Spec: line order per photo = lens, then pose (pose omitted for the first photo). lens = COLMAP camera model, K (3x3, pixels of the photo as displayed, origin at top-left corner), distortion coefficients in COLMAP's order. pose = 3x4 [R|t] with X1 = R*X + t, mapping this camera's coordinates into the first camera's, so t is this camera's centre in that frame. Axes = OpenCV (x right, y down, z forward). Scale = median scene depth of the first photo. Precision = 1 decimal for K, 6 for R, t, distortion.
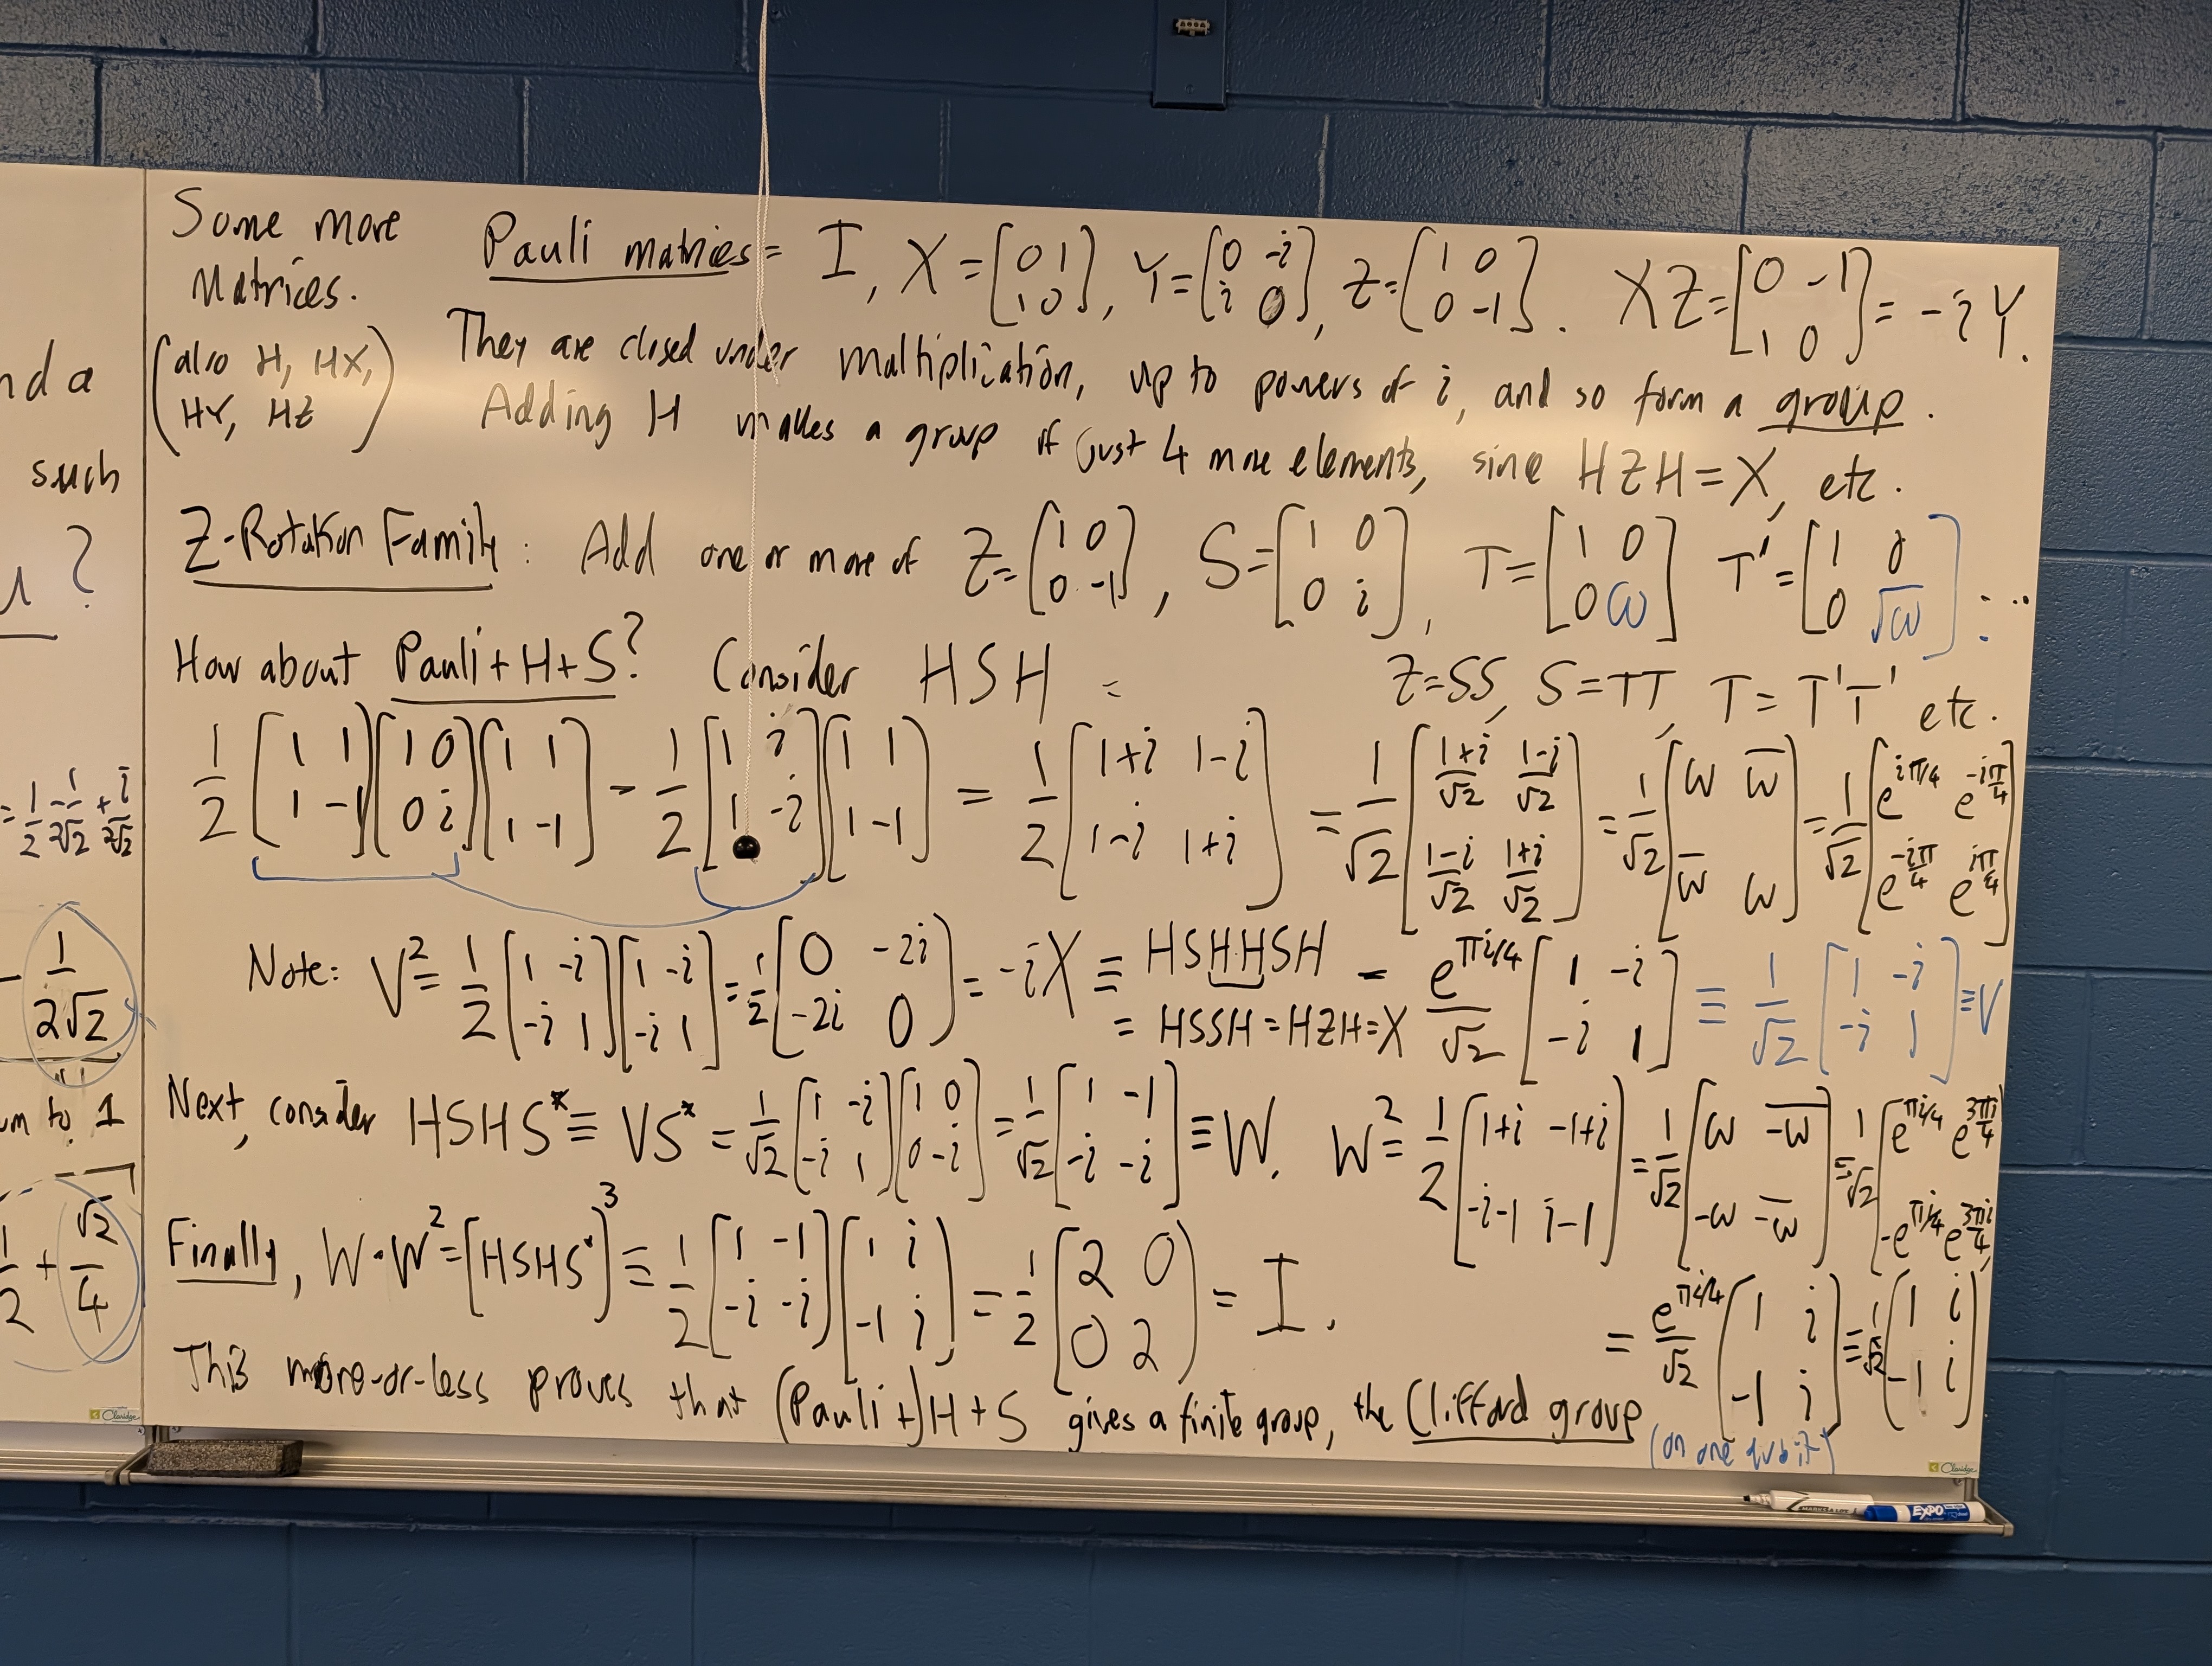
lens RADIAL K [[1529.3, 0, 1078.5], [0, 1529.3, 832.1], [0, 0, 1]] dist [0.005324, -0.006459]
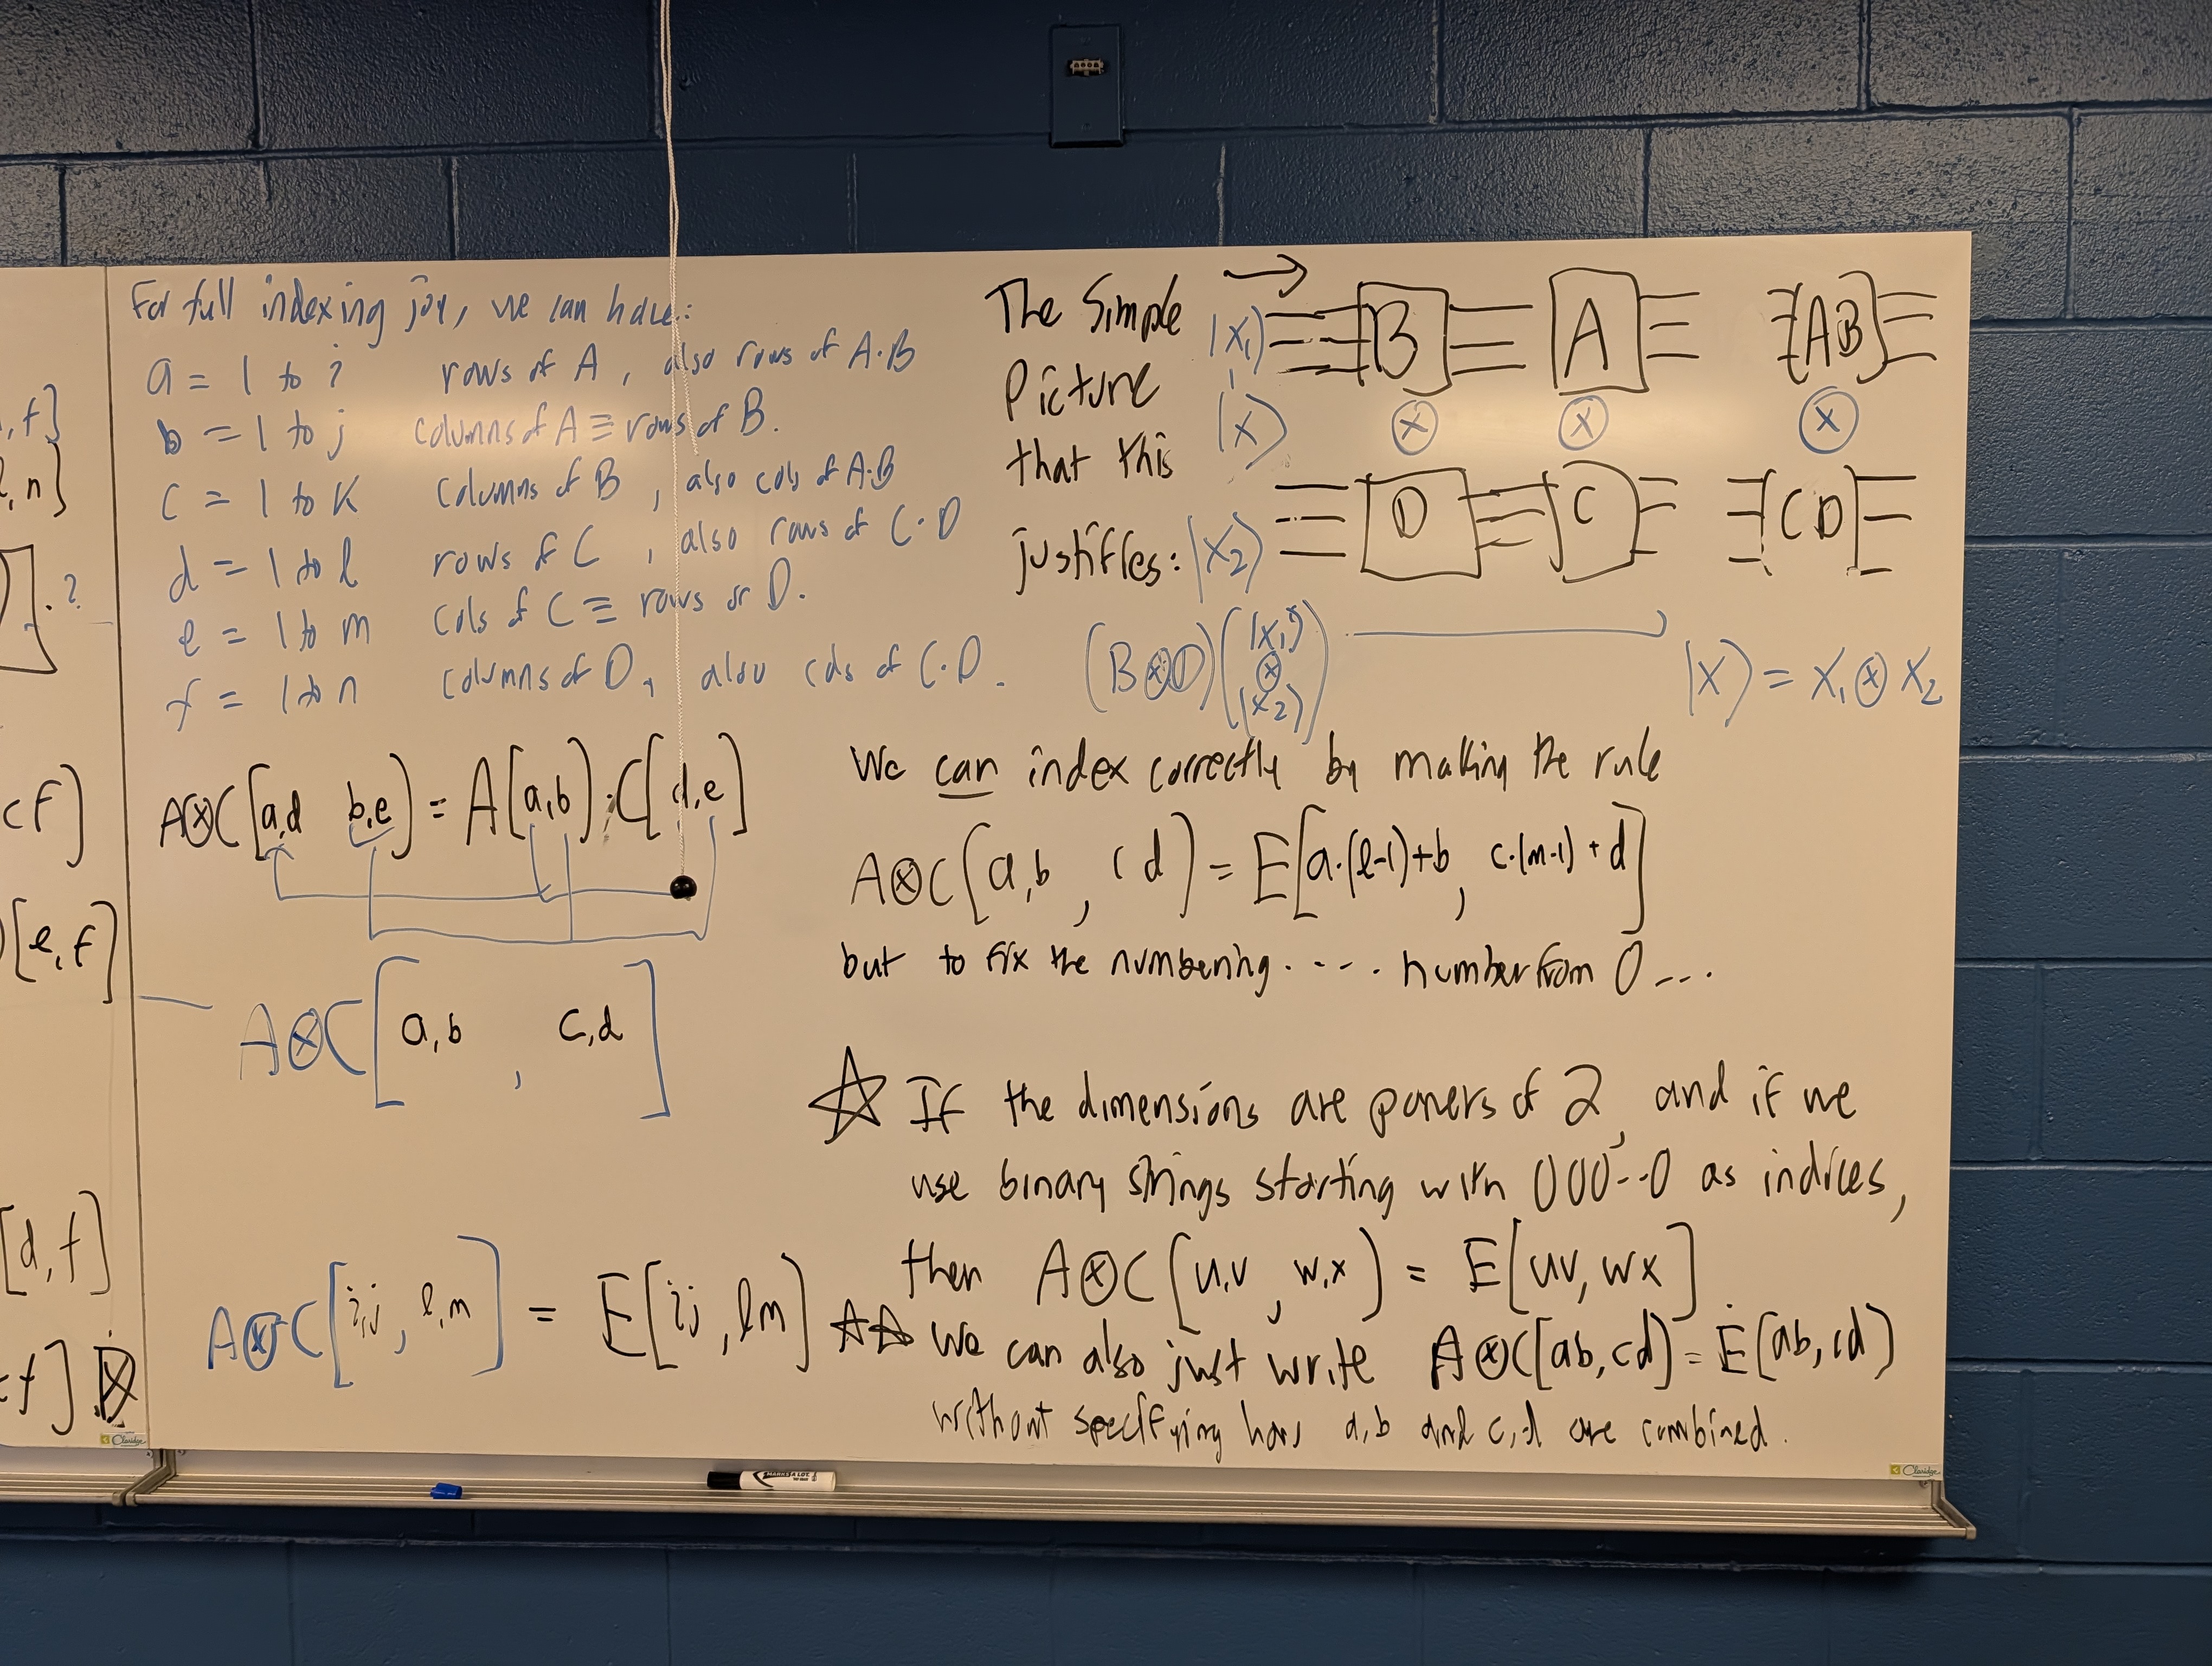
lens RADIAL K [[1529.3, 0, 1078.5], [0, 1529.3, 832.1], [0, 0, 1]] dist [0.005324, -0.006459]
pose [[0.997537, -0.036251, -0.060046, 0.109888], [0.036036, 0.999340, -0.004666, -0.010808], [0.060176, 0.002491, 0.998185, -0.019098]]
